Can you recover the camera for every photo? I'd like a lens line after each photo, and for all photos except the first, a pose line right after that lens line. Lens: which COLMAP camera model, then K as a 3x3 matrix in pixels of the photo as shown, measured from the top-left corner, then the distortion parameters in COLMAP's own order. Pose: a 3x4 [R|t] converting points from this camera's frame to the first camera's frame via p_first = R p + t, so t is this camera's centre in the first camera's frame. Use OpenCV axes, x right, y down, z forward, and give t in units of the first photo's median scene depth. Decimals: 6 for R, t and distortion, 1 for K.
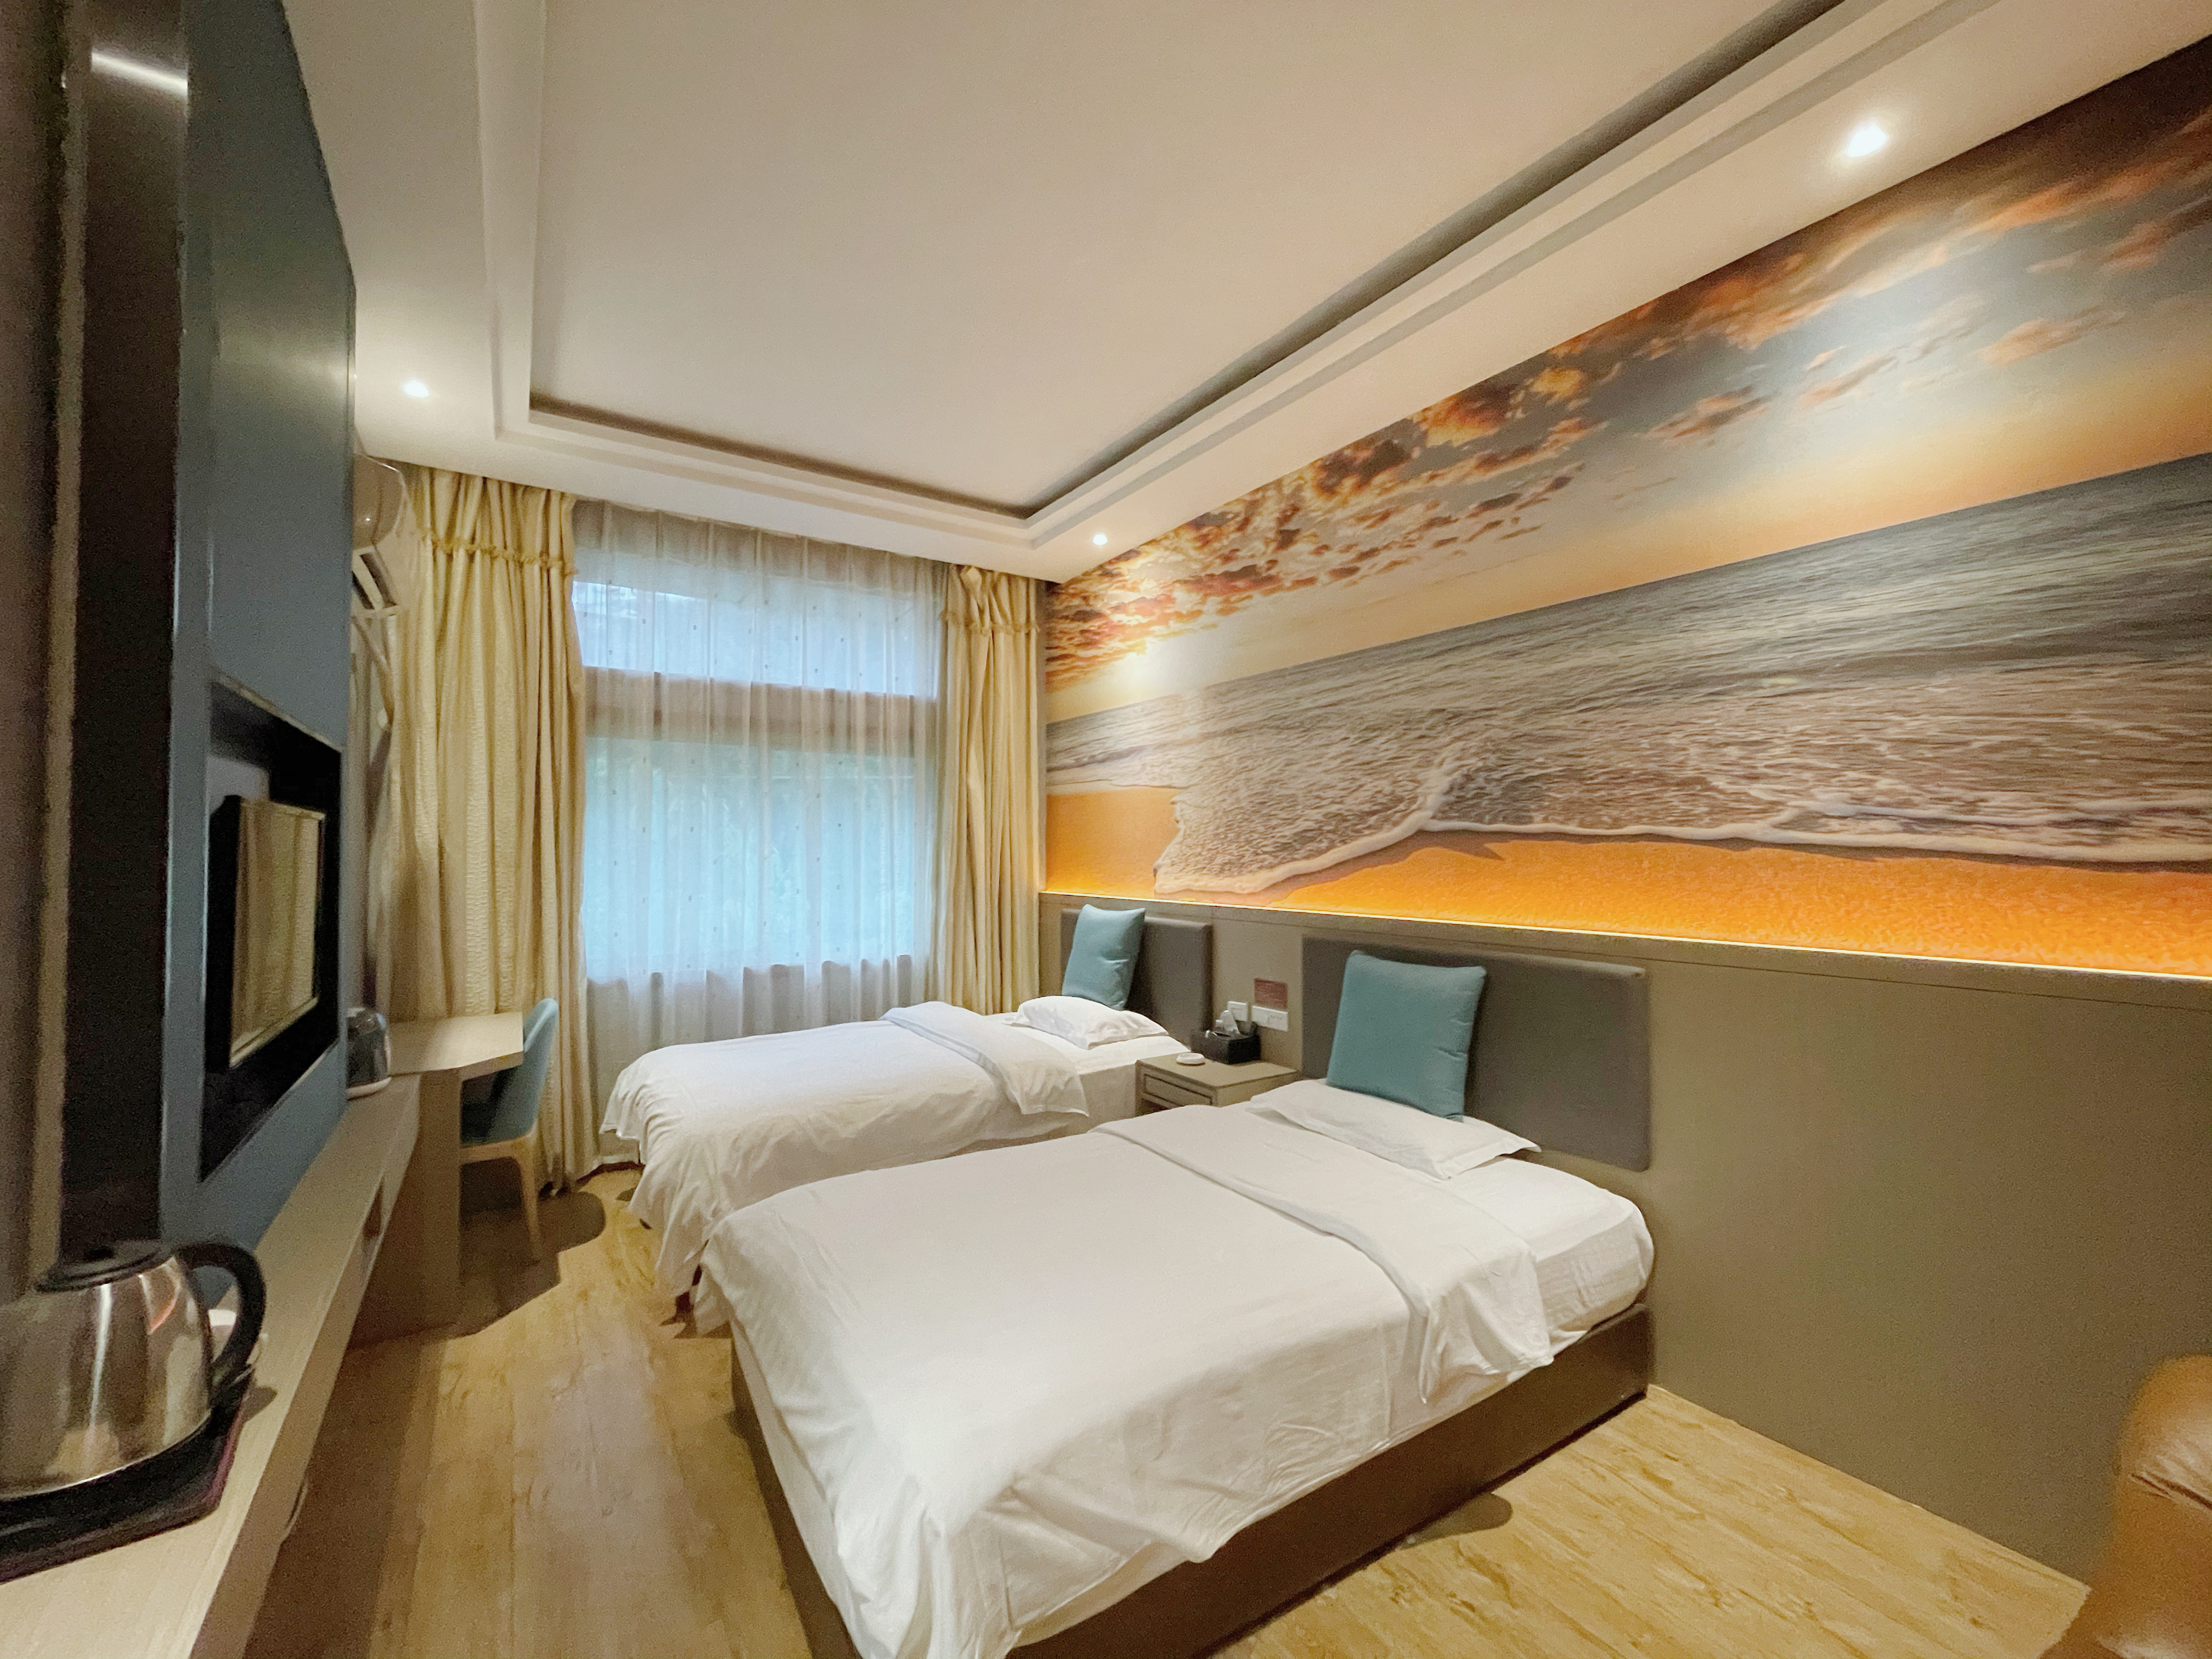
lens RADIAL K [[894.6, 0, 1093.2], [0, 894.6, 828.5], [0, 0, 1]] dist [-0.003401, 0.000075]
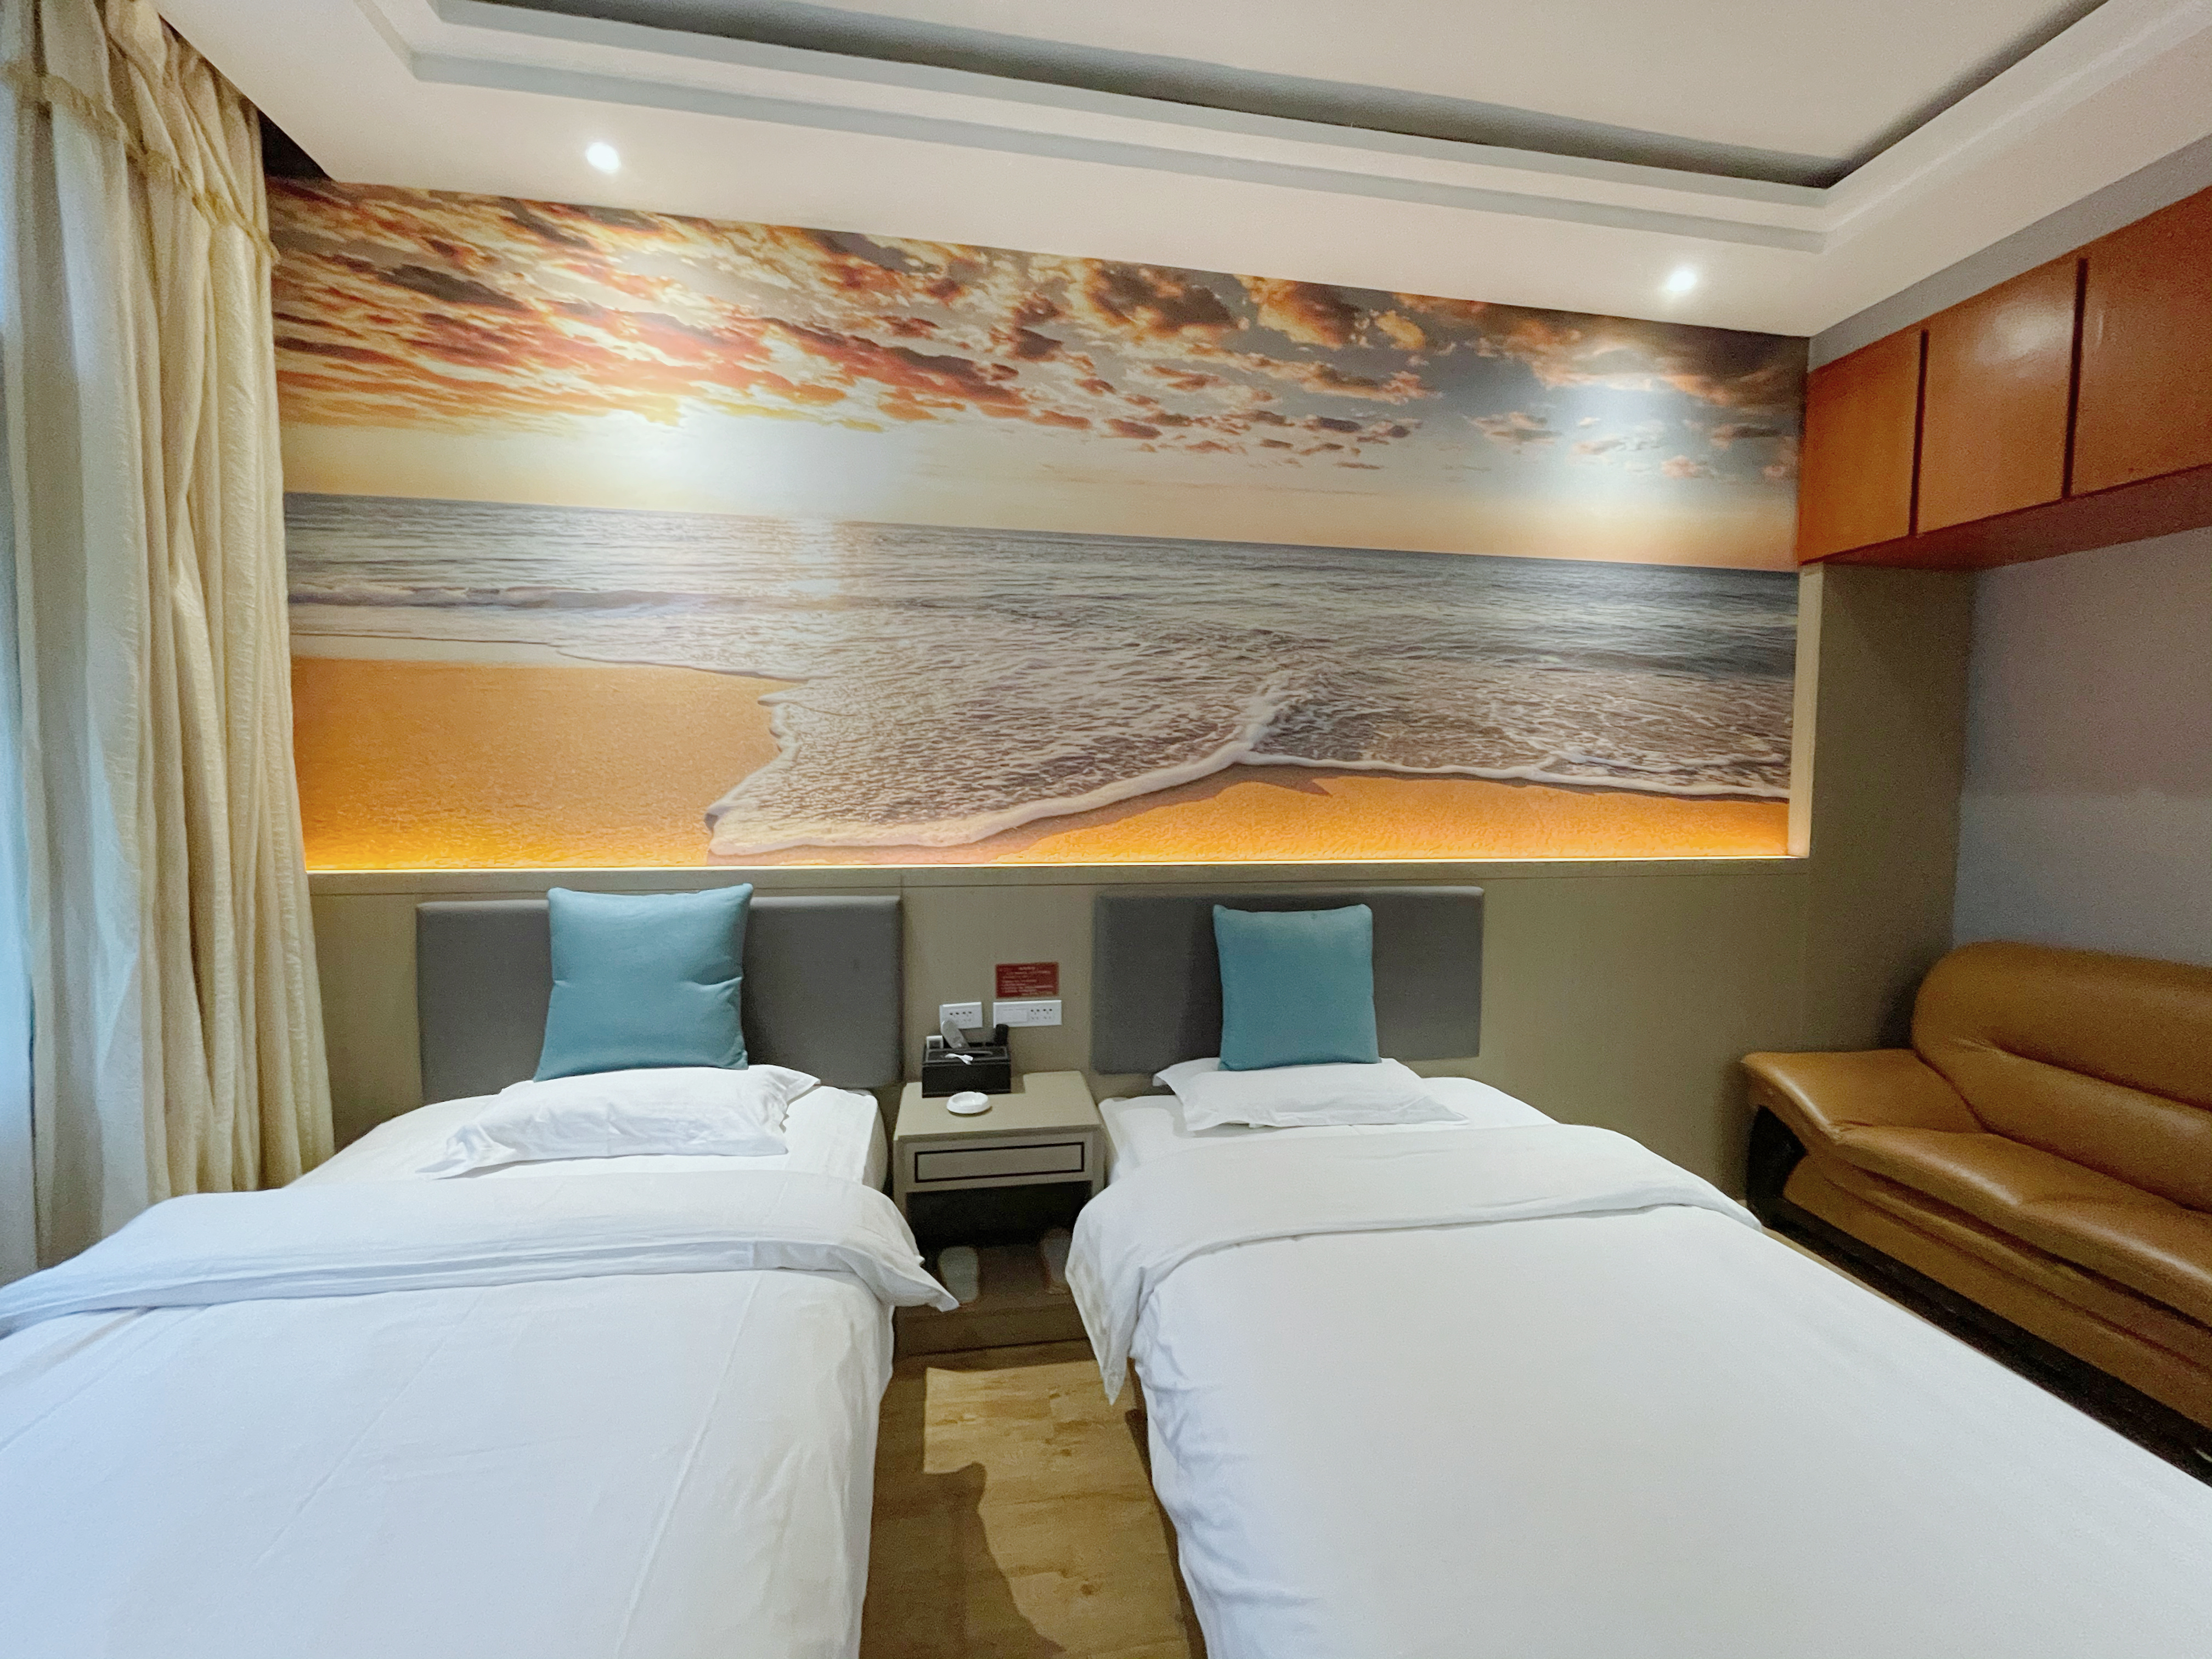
lens RADIAL K [[894.8, 0, 1104.7], [0, 894.8, 832.3], [0, 0, 1]] dist [-0.000997, -0.000349]
pose [[0.399510, -0.046619, 0.915543, -0.479341], [-0.028473, 0.997593, 0.063221, 0.017012], [-0.916286, -0.051326, 0.397221, 0.717151]]
